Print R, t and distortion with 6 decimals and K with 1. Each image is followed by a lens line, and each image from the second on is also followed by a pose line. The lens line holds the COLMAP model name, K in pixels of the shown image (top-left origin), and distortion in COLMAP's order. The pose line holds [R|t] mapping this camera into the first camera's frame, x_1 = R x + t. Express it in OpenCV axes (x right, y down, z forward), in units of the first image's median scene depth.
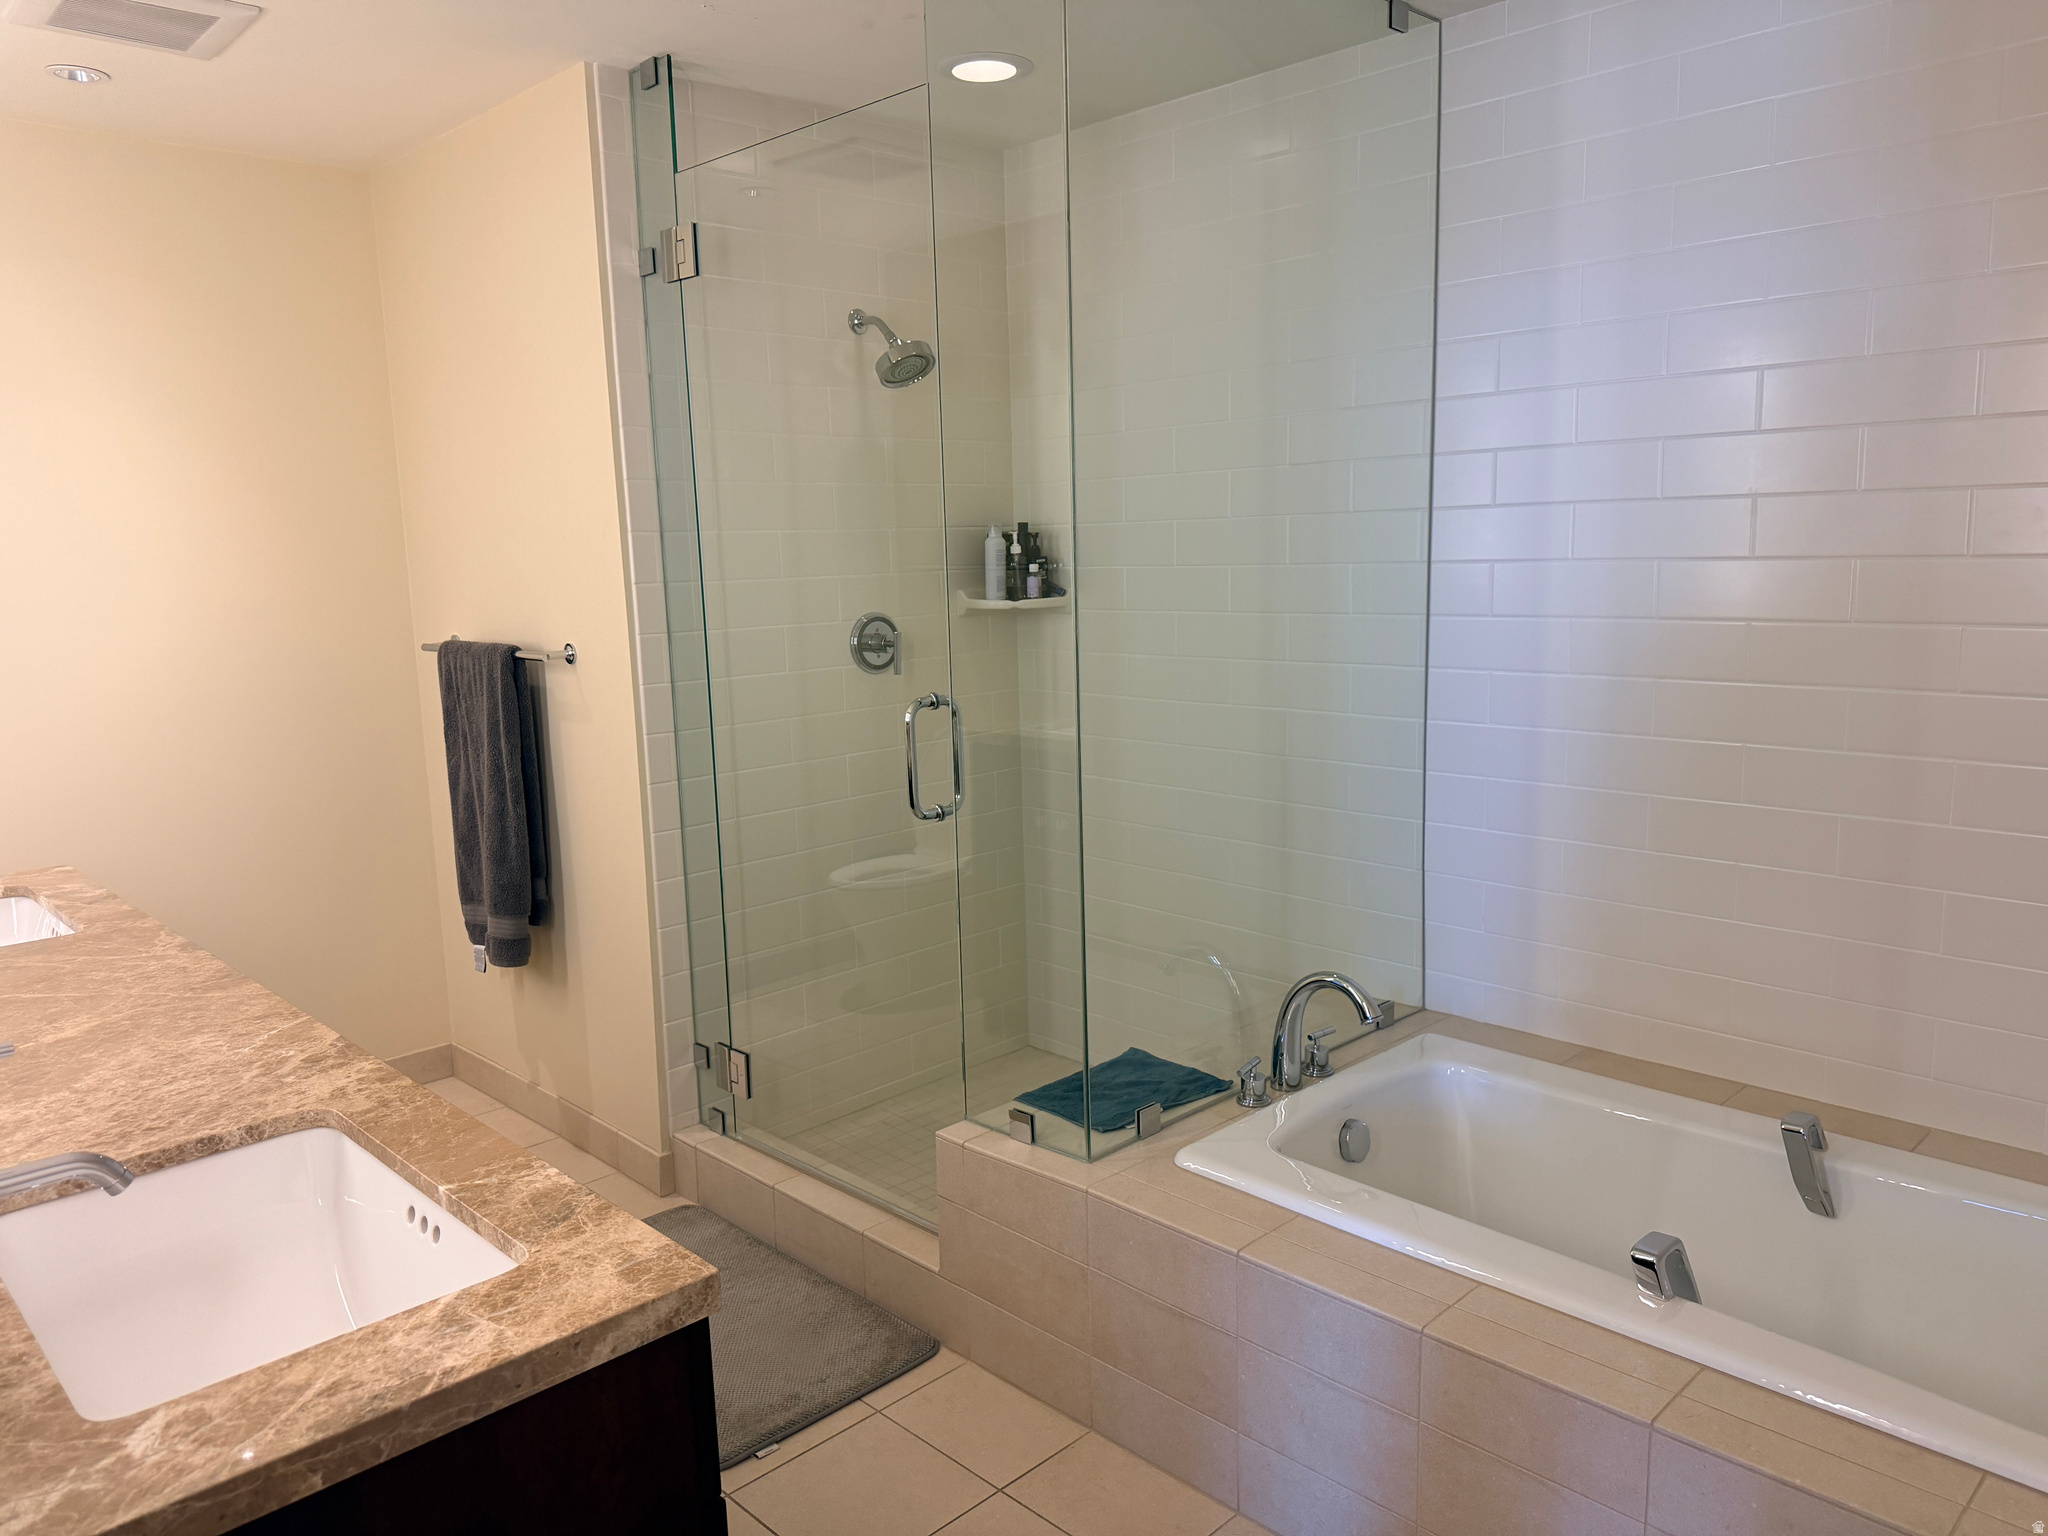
lens RADIAL K [[1430.1, 0, 1016.5], [0, 1430.1, 758.8], [0, 0, 1]] dist [0.062574, -0.080241]
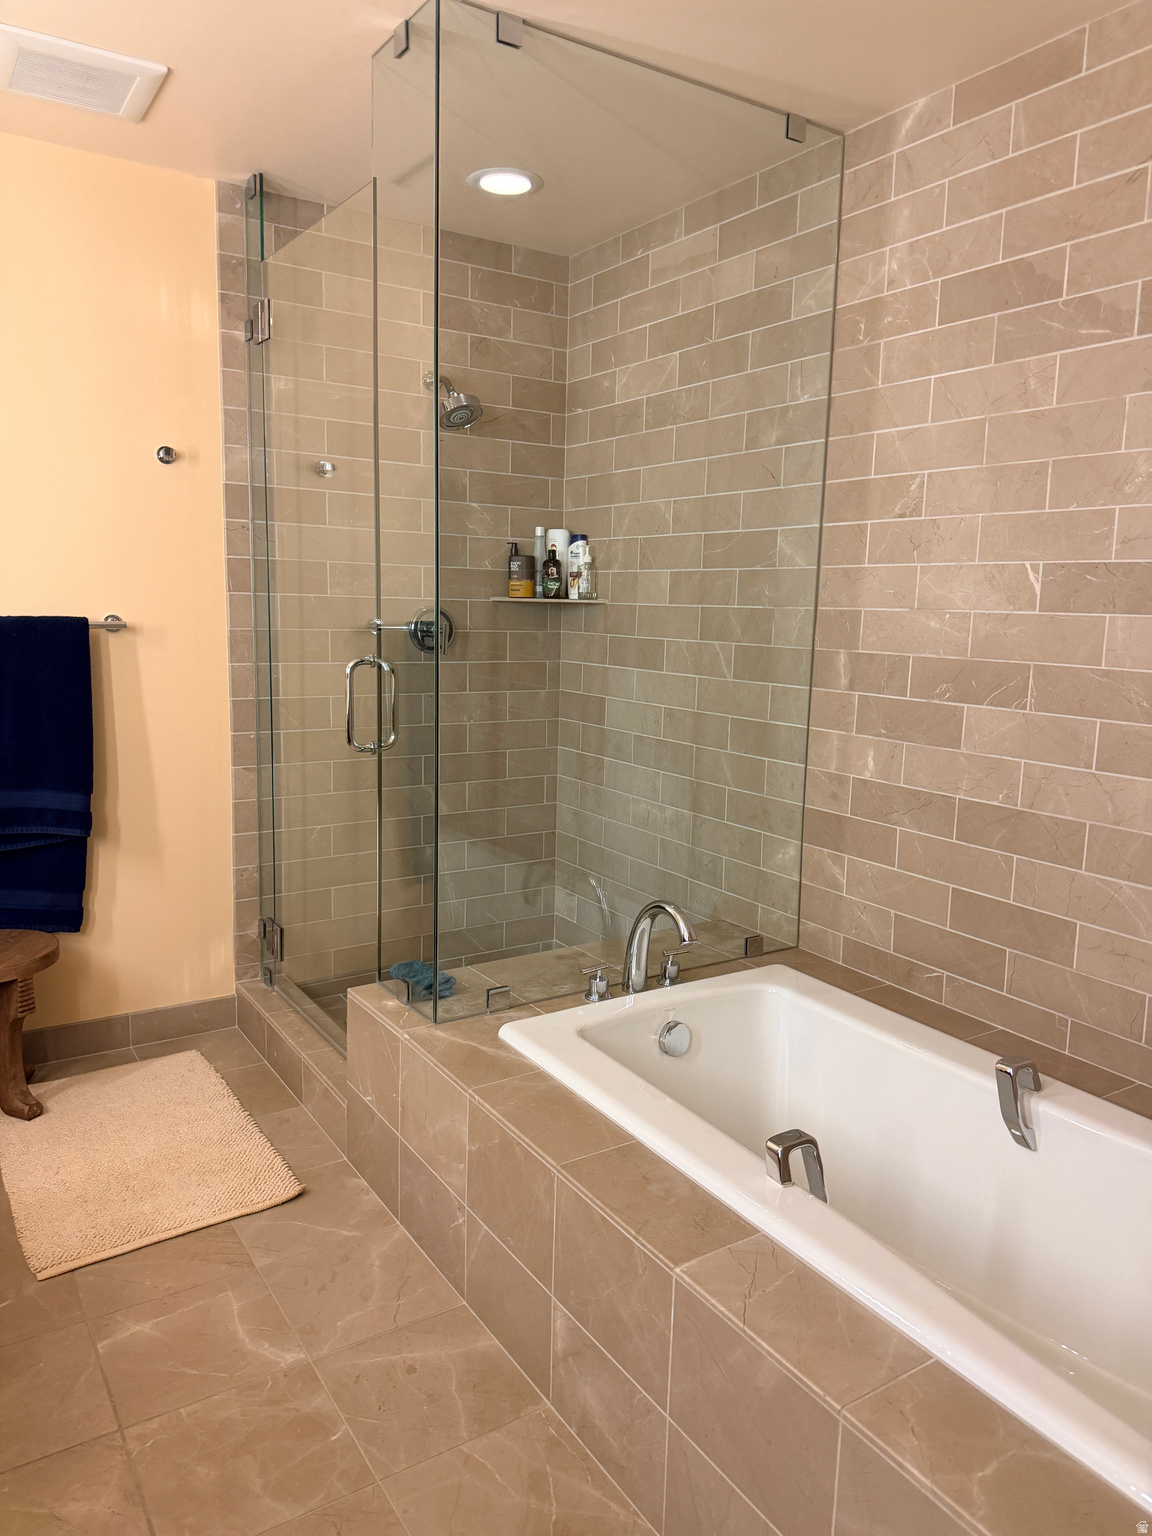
lens RADIAL K [[1085.8, 0, 584.9], [0, 1085.8, 758.2], [0, 0, 1]] dist [0.073428, -0.122842]
pose [[0.980672, 0.078822, -0.179080, 0.300045], [-0.079247, 0.996844, 0.004789, 0.026531], [0.178892, 0.009495, 0.983823, 0.064565]]
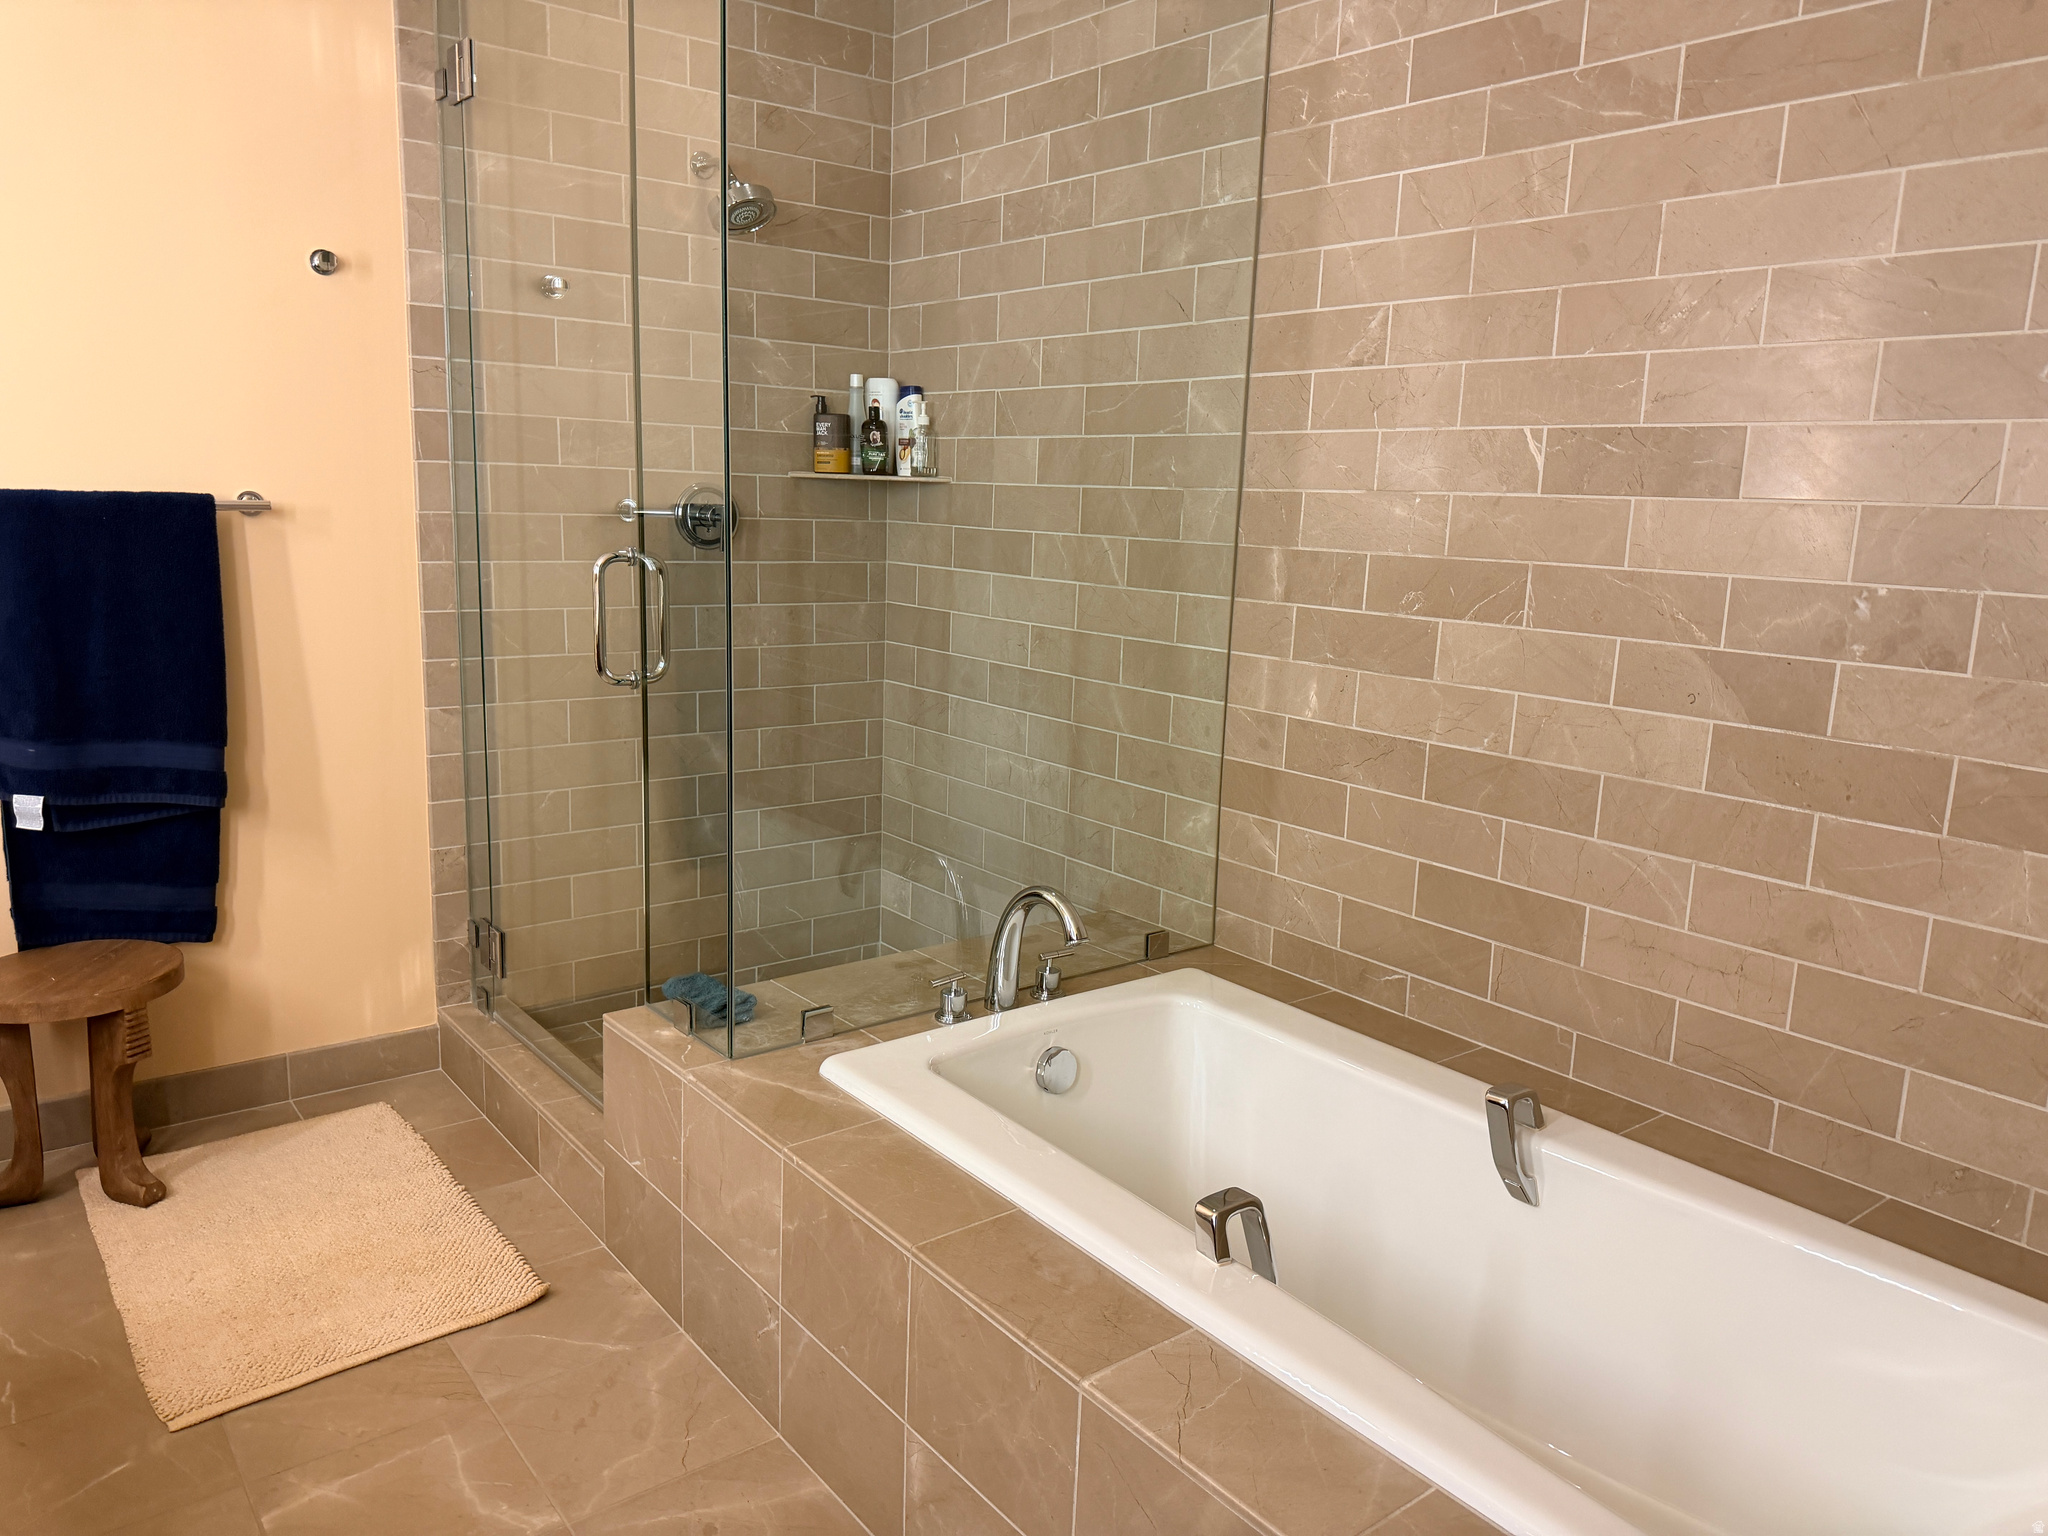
lens RADIAL K [[1450.3, 0, 1014.5], [0, 1450.3, 755.5], [0, 0, 1]] dist [0.060157, -0.093343]
pose [[0.992316, 0.078733, -0.095442, 0.273386], [-0.075502, 0.996459, 0.037009, 0.032548], [0.098018, -0.029519, 0.994747, 0.084683]]
